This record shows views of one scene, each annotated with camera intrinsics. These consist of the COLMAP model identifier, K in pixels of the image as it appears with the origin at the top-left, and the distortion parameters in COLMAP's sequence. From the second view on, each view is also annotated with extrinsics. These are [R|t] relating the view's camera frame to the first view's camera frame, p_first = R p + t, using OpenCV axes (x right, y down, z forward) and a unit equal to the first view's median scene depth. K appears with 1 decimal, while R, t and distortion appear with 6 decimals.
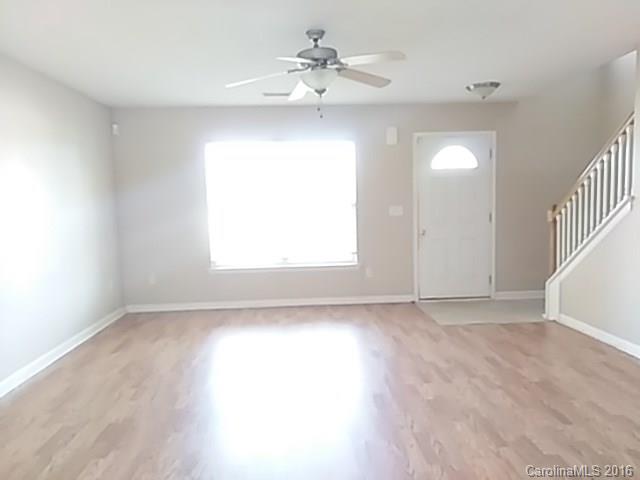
lens RADIAL K [[489.7, 0, 320.0], [0, 489.7, 240.0], [0, 0, 1]] dist [0.007288, -0.002559]
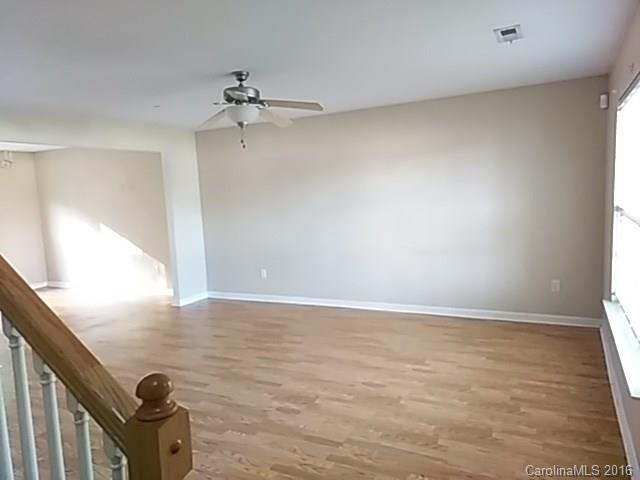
lens RADIAL K [[472.5, 0, 320.0], [0, 472.5, 240.0], [0, 0, 1]] dist [0.046238, -0.000778]
pose [[-0.504586, 0.141517, -0.851684, 0.876695], [-0.006752, 0.985798, 0.167802, -0.226209], [0.863335, 0.090421, -0.496464, 1.697763]]
